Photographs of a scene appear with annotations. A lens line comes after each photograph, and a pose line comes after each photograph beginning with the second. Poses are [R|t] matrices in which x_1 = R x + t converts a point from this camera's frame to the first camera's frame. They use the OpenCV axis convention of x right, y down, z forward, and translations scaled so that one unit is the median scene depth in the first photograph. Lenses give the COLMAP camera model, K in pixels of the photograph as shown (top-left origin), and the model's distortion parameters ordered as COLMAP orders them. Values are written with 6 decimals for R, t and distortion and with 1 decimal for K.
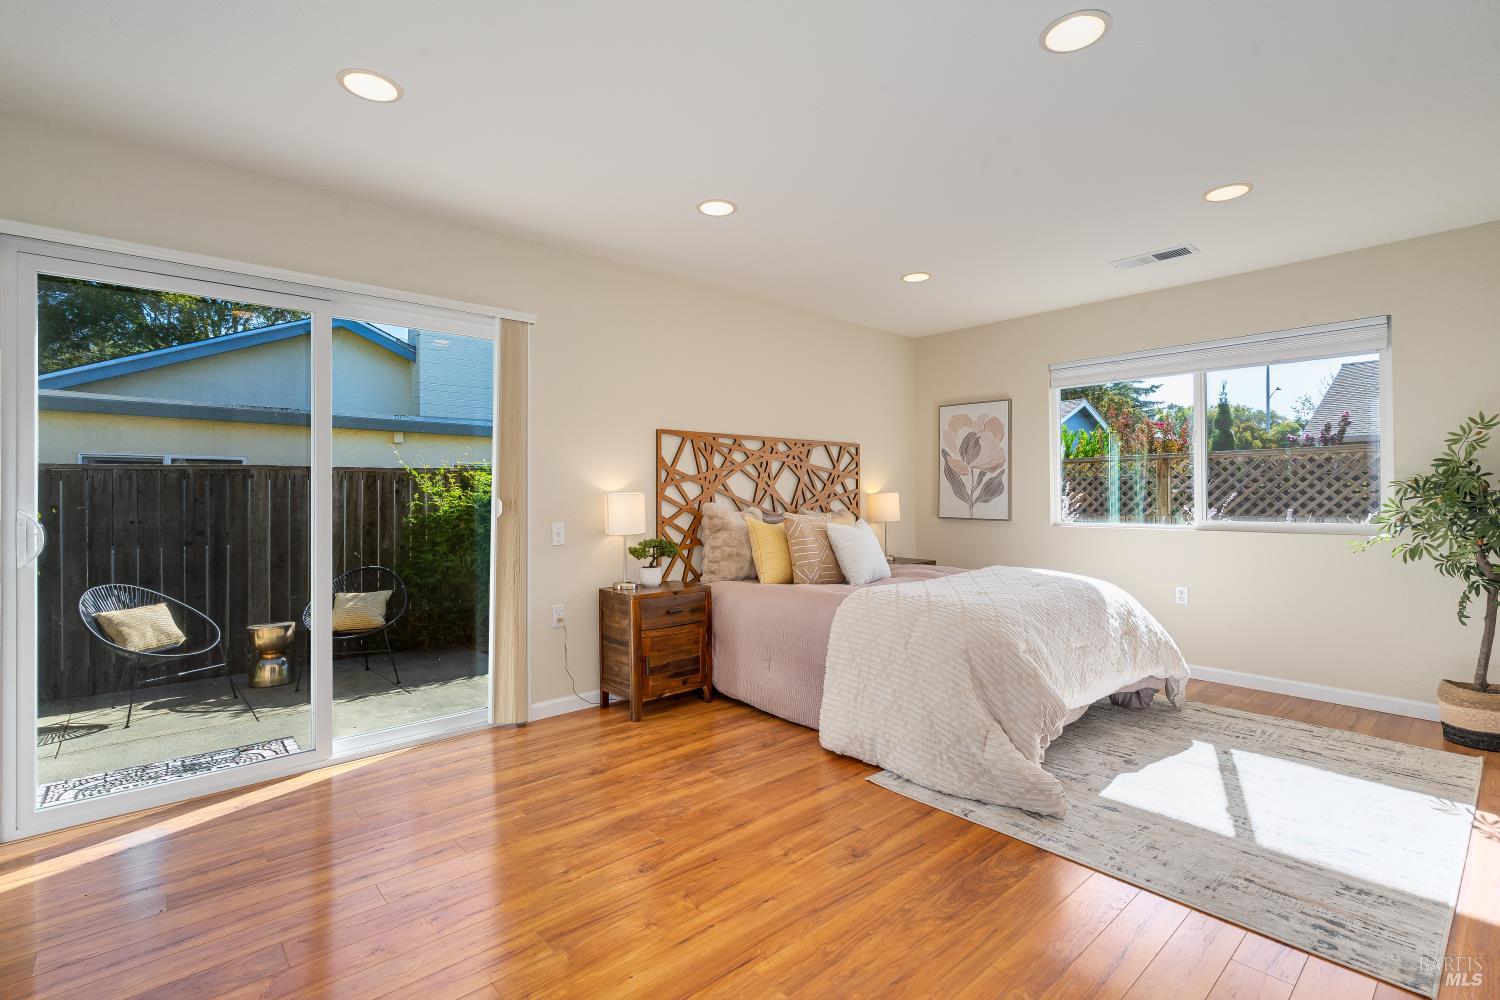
lens RADIAL K [[685.0, 0, 751.6], [0, 685.0, 492.4], [0, 0, 1]] dist [-0.007162, 0.002799]
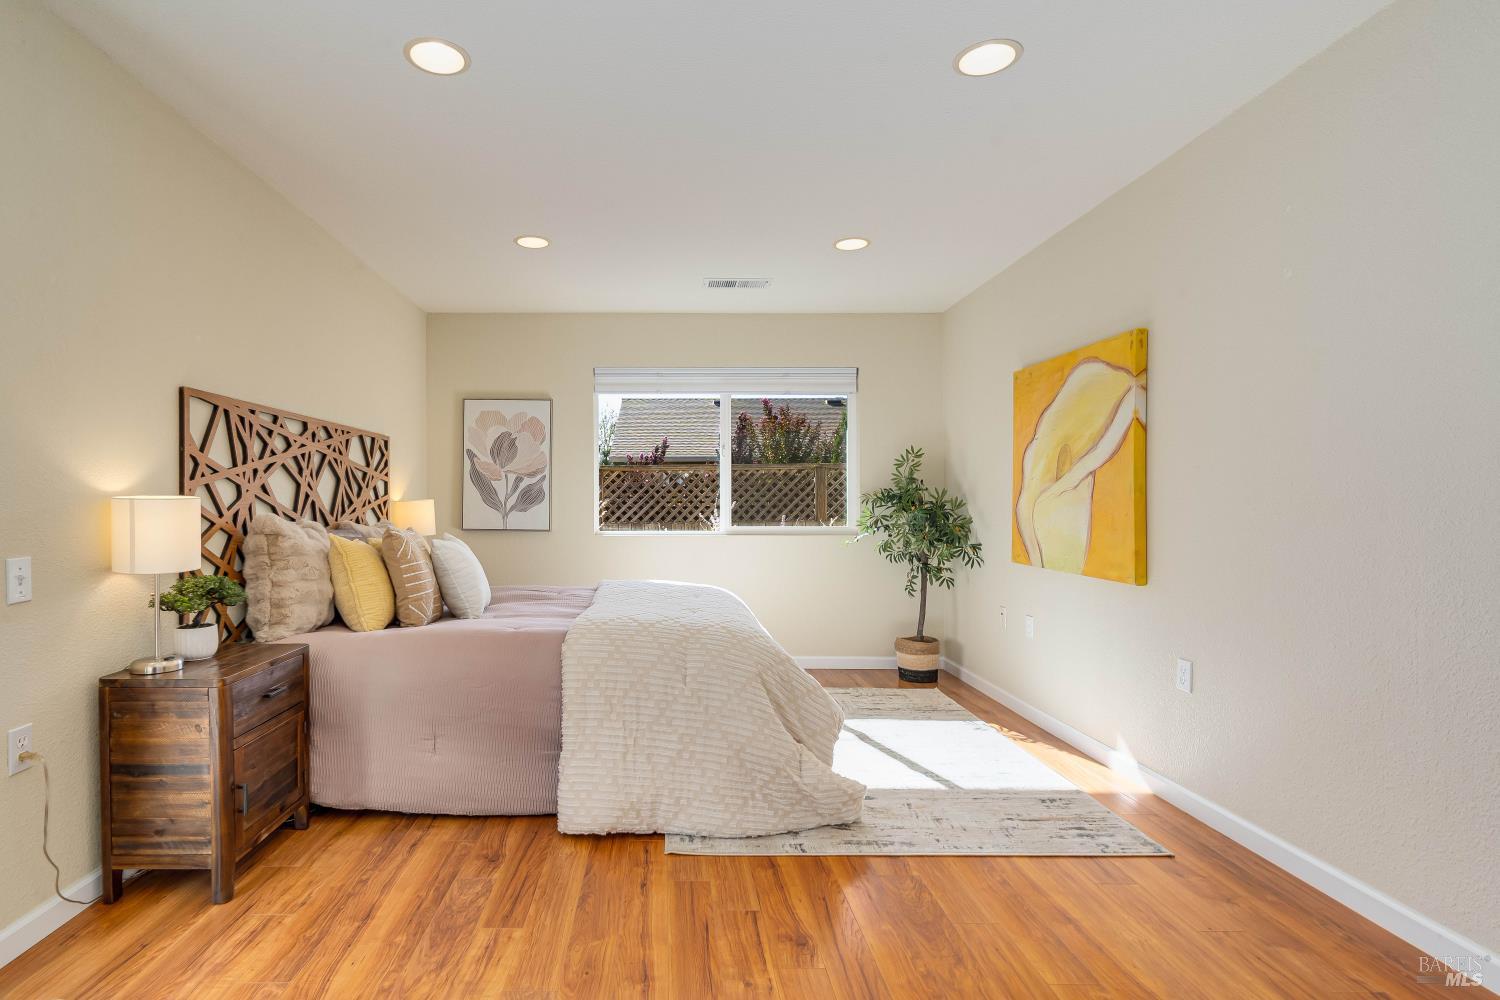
lens RADIAL K [[720.4, 0, 749.0], [0, 720.4, 502.3], [0, 0, 1]] dist [-0.008747, 0.001422]
pose [[0.673003, 0.004312, 0.739627, -0.292872], [-0.005876, 0.999983, -0.000483, 0.002945], [-0.739617, -0.004021, 0.673016, 0.263019]]
